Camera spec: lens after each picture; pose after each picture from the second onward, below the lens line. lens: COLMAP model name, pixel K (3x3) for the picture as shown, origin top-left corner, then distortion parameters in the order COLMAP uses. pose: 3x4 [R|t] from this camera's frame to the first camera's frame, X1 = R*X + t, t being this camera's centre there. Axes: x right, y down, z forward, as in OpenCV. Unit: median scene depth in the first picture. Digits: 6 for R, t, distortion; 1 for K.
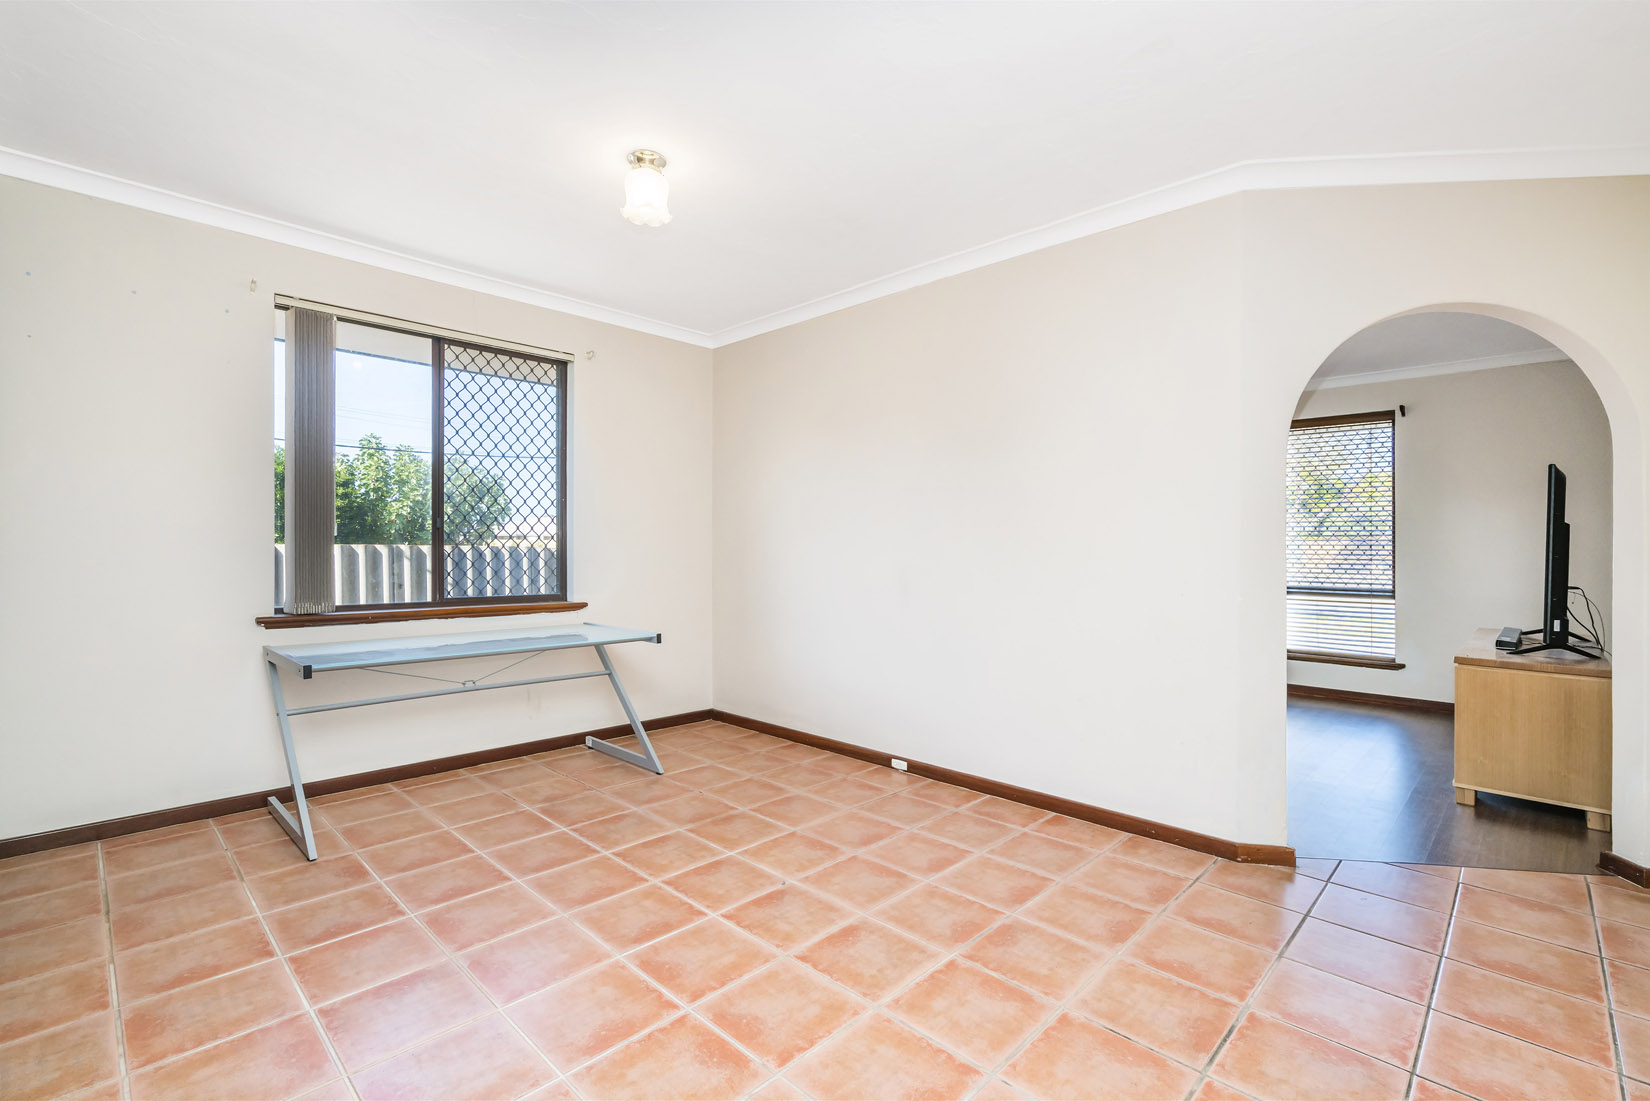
lens RADIAL K [[740.5, 0, 825.3], [0, 740.5, 546.7], [0, 0, 1]] dist [0.000037, 0.001230]
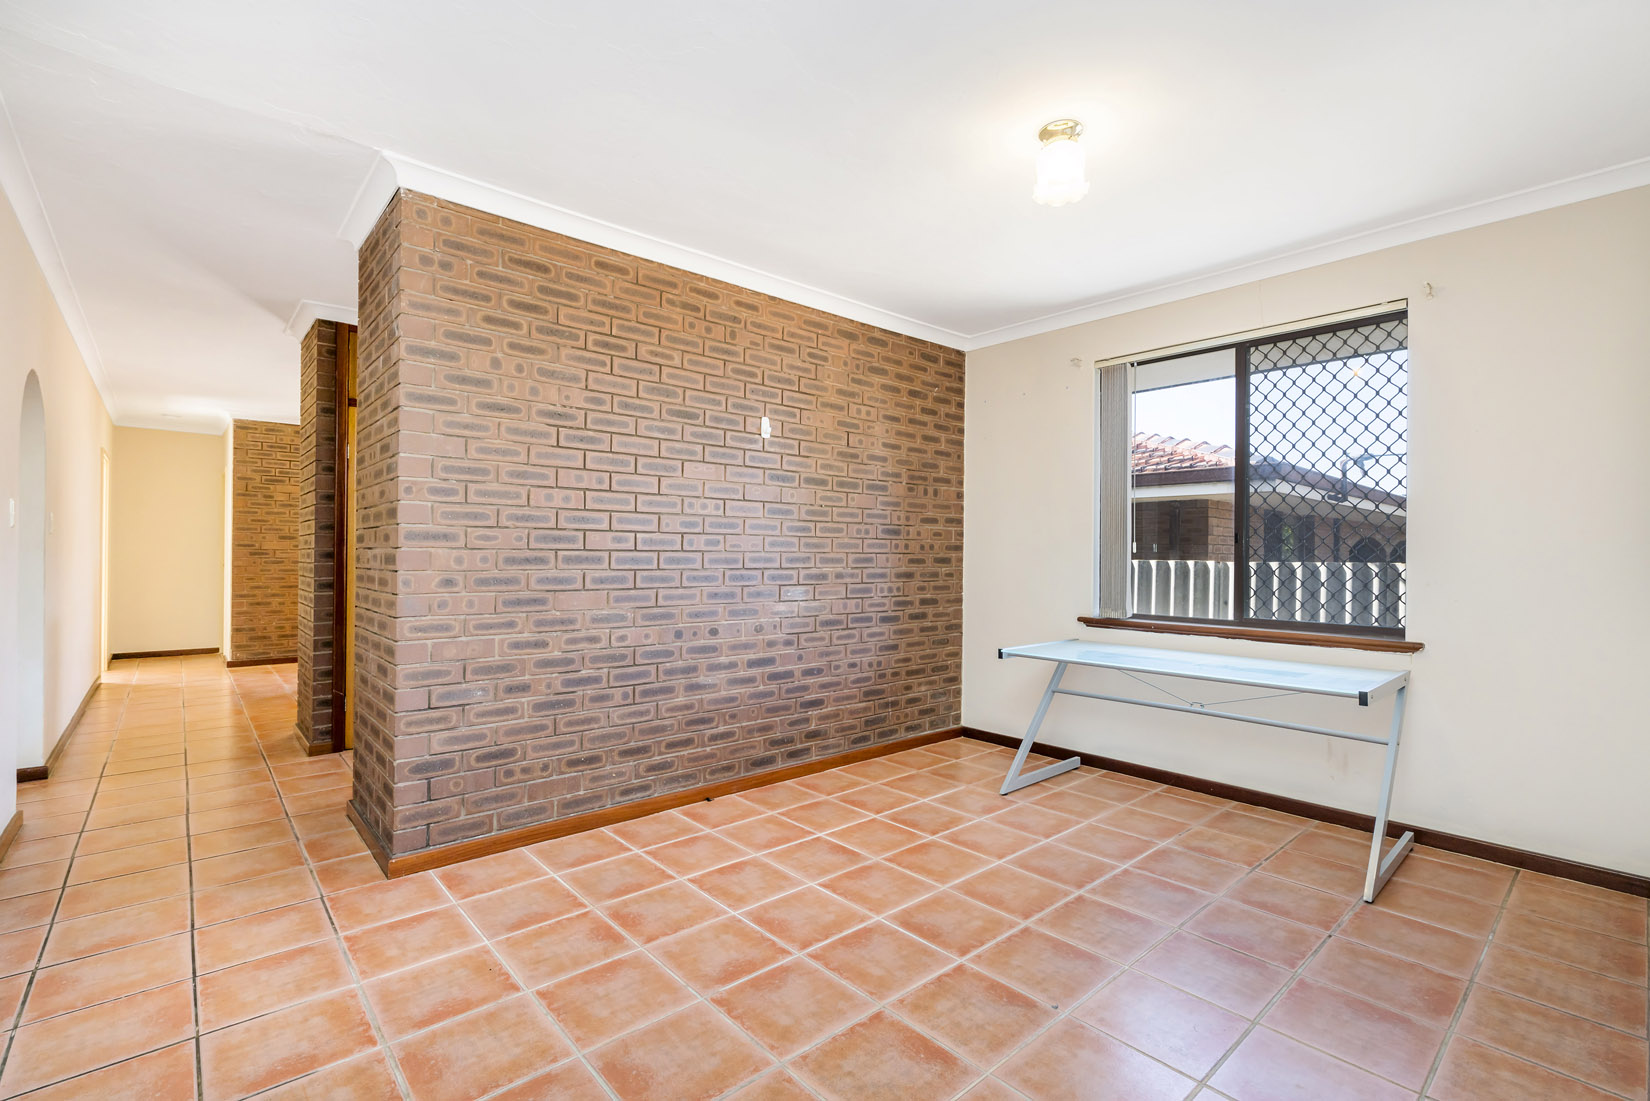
lens RADIAL K [[740.5, 0, 820.6], [0, 740.5, 559.9], [0, 0, 1]] dist [0.000037, 0.001230]
pose [[-0.077449, -0.005134, -0.996983, 0.515184], [-0.007176, 0.999964, -0.004592, 0.004271], [0.996970, 0.006799, -0.077484, 0.589828]]
